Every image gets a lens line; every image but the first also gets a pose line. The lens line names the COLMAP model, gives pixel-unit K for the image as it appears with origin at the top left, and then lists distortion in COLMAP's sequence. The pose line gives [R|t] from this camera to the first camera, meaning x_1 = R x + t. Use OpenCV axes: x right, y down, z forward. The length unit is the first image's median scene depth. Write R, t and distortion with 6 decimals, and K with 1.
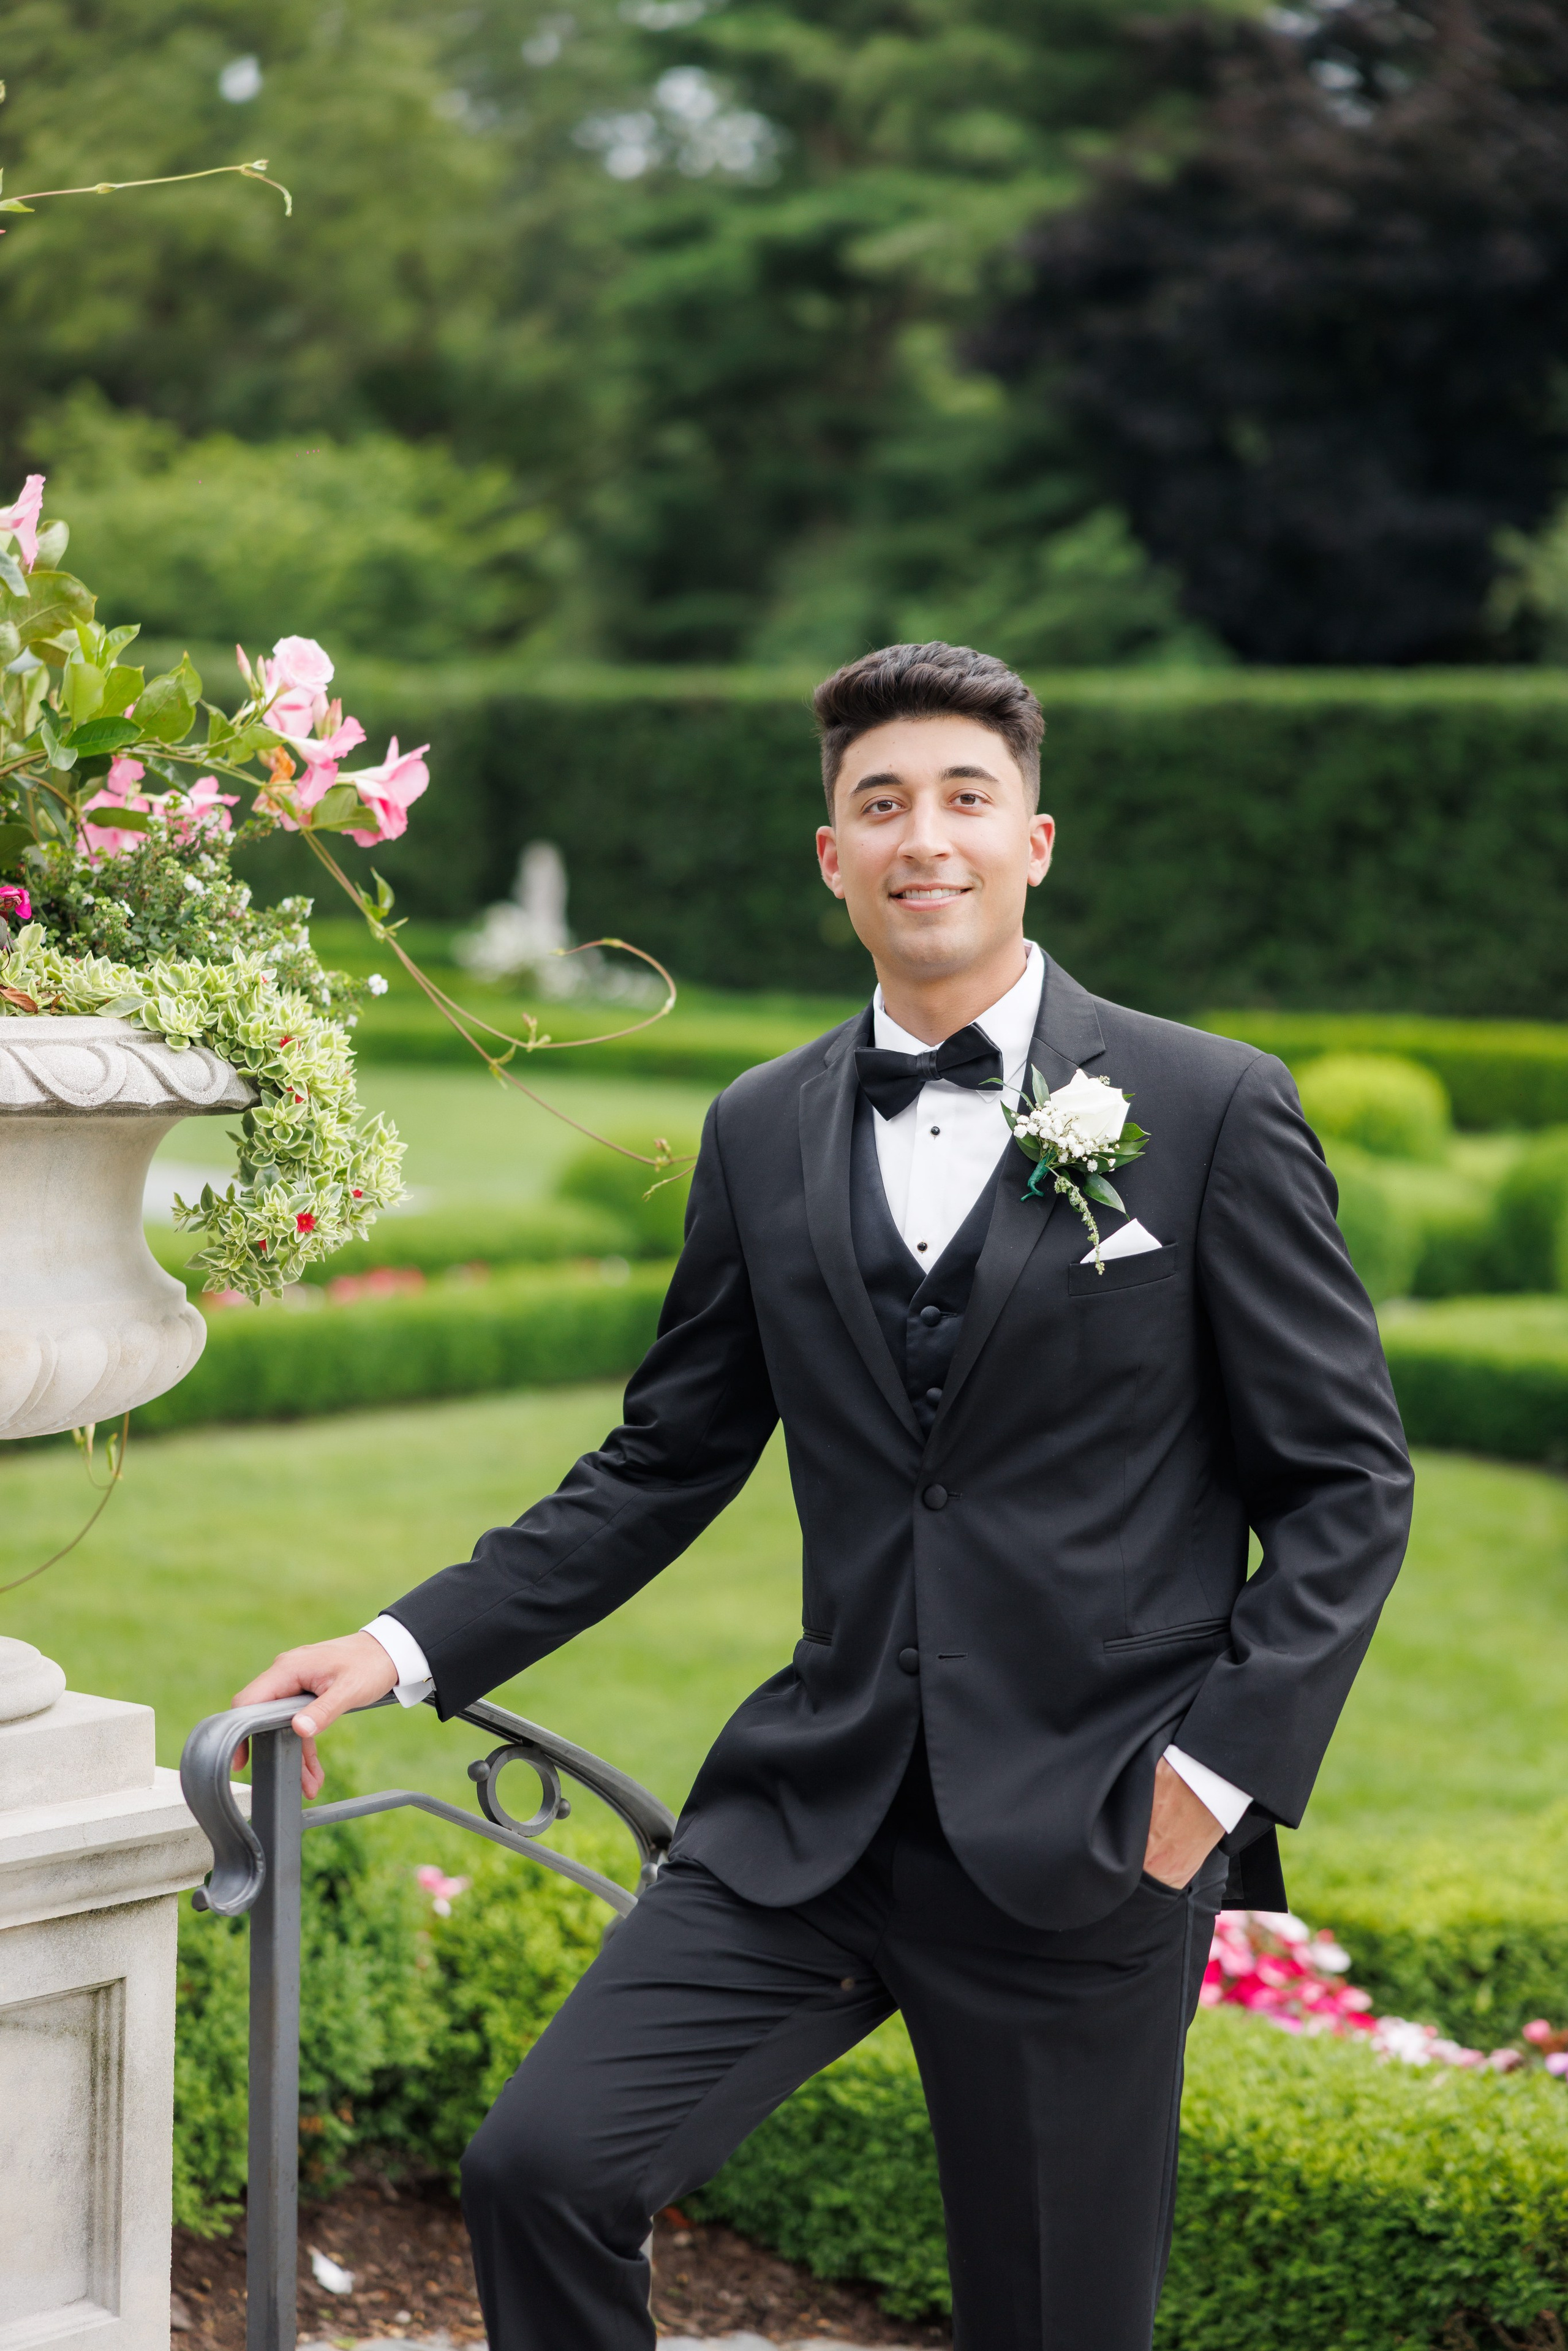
lens RADIAL K [[4734.4, 0, 784.0], [0, 4734.4, 1175.5], [0, 0, 1]] dist [0.068792, 0.212226]
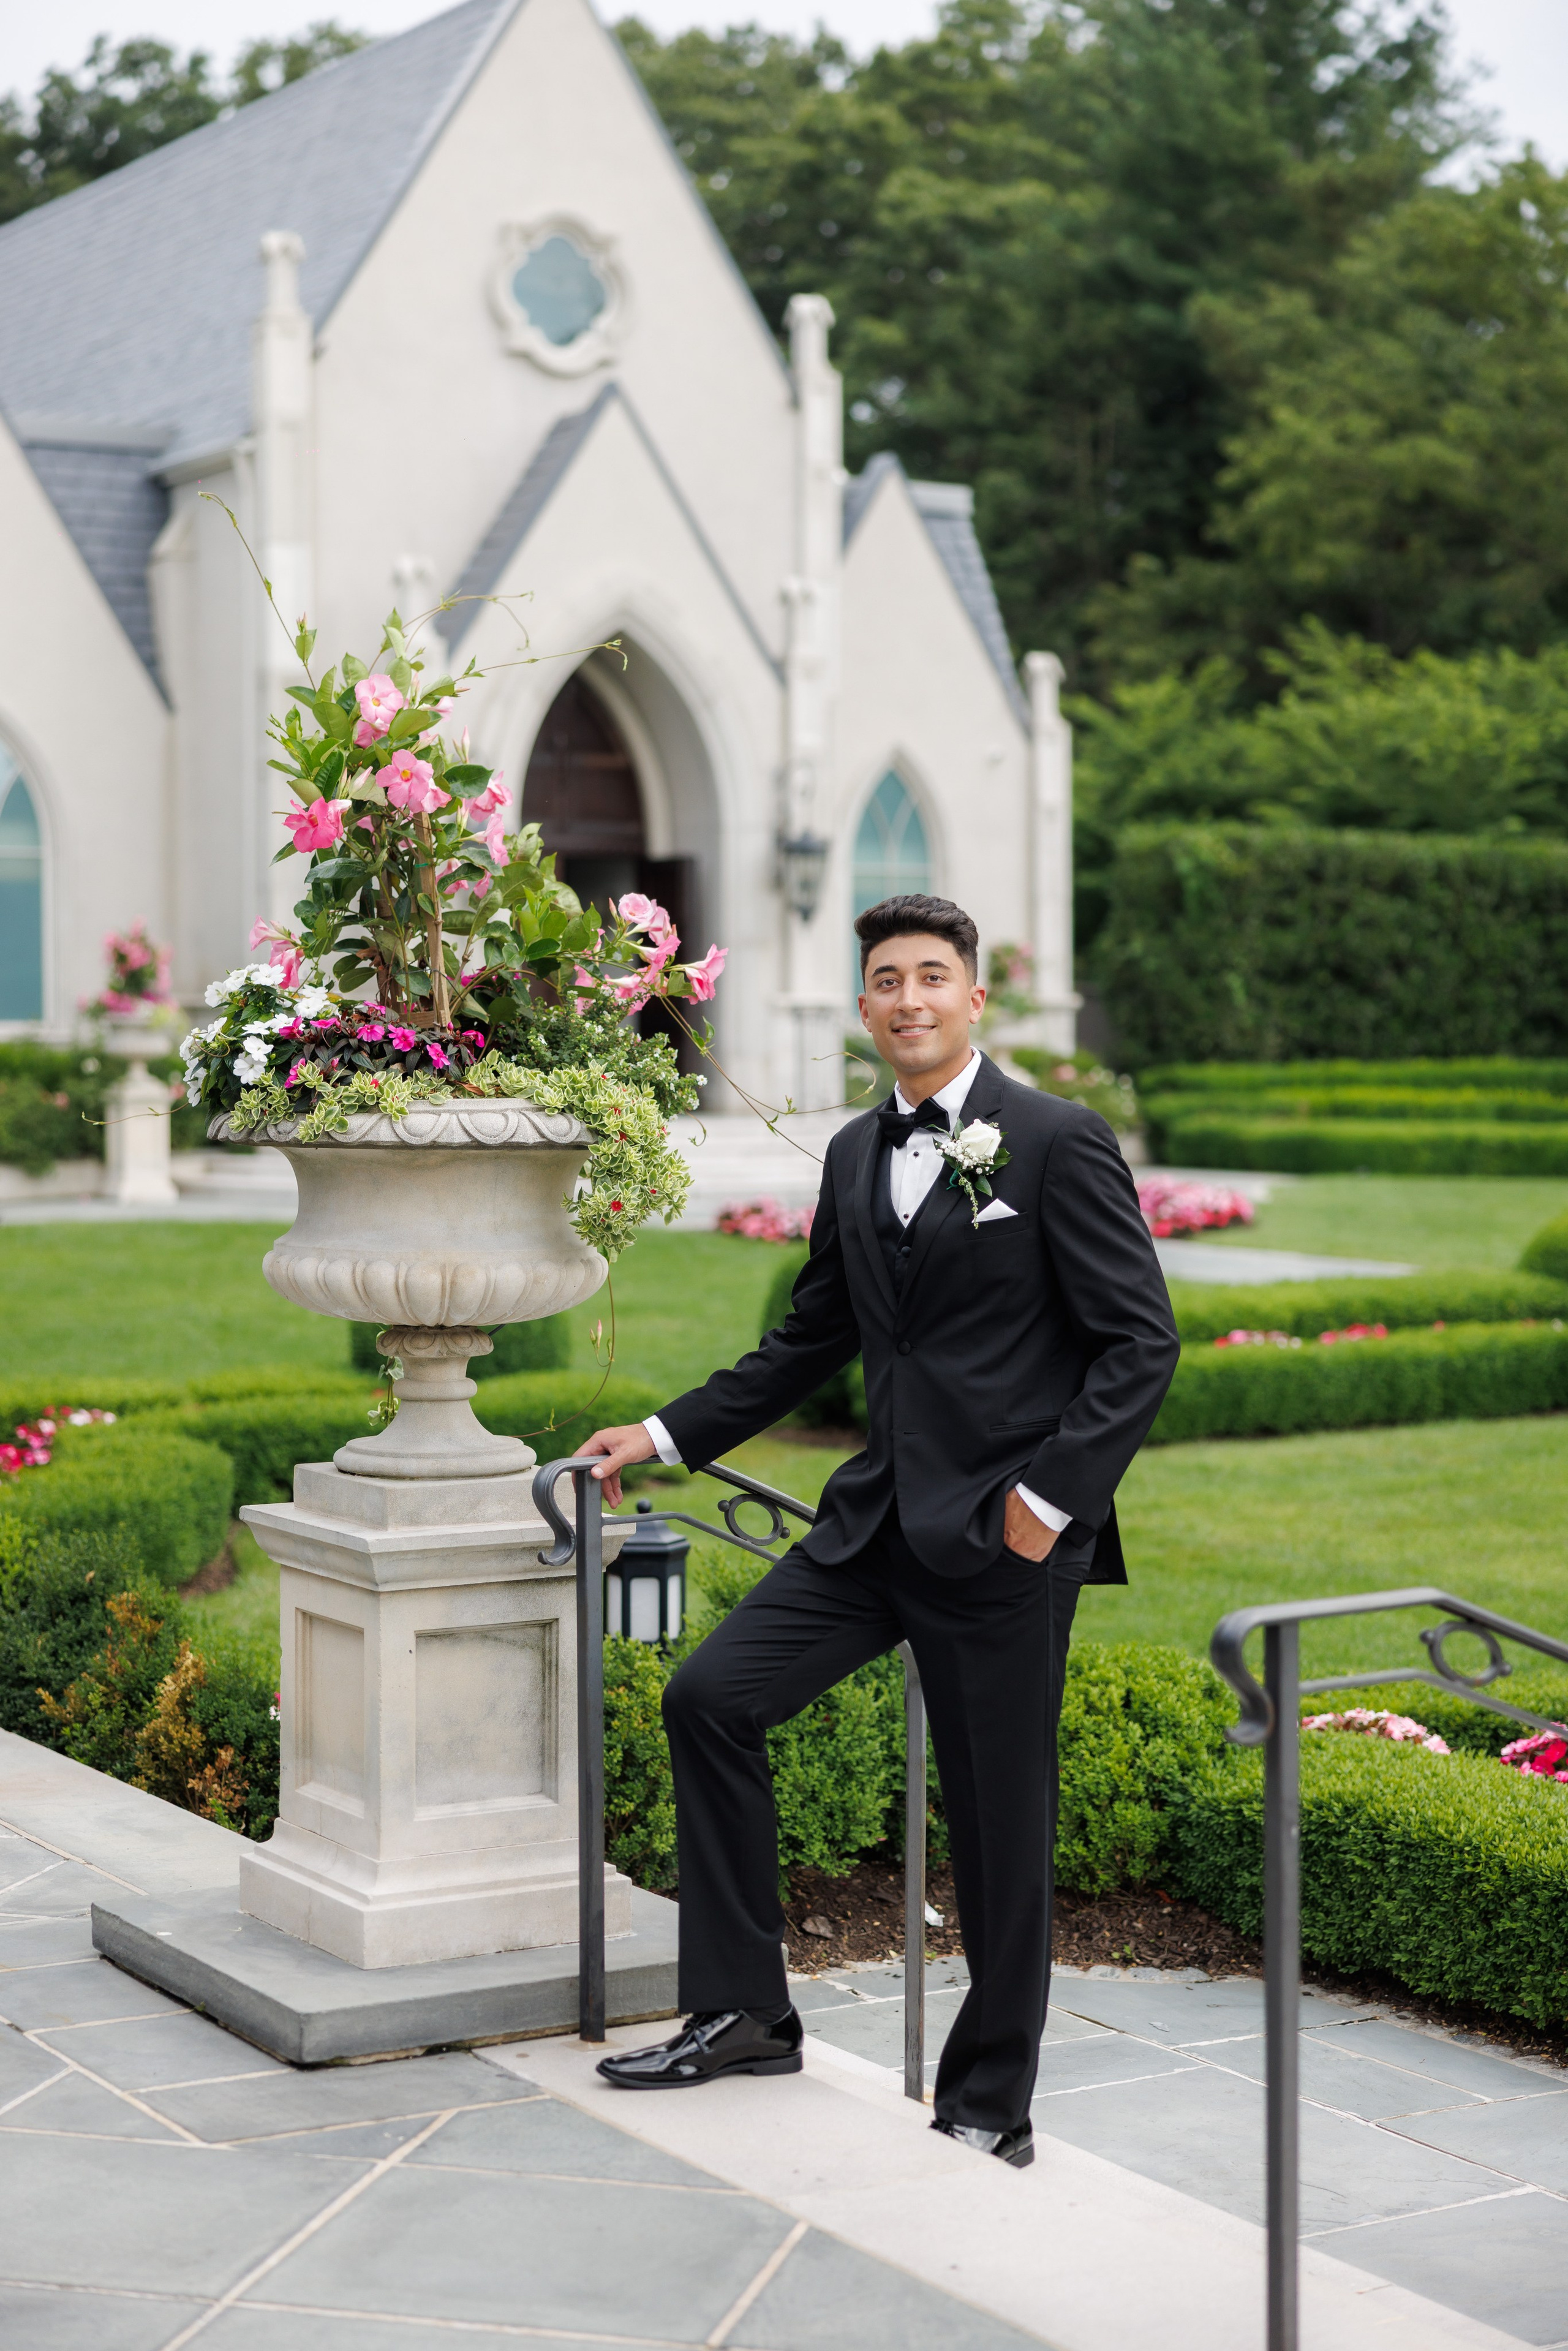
lens RADIAL K [[3942.6, 0, 784.0], [0, 3942.6, 1175.5], [0, 0, 1]] dist [0.203685, 0.175917]
pose [[0.961045, -0.003812, -0.276365, 0.394498], [-0.002767, 0.999722, -0.023410, 0.034182], [0.276377, 0.023262, 0.960768, -0.487017]]
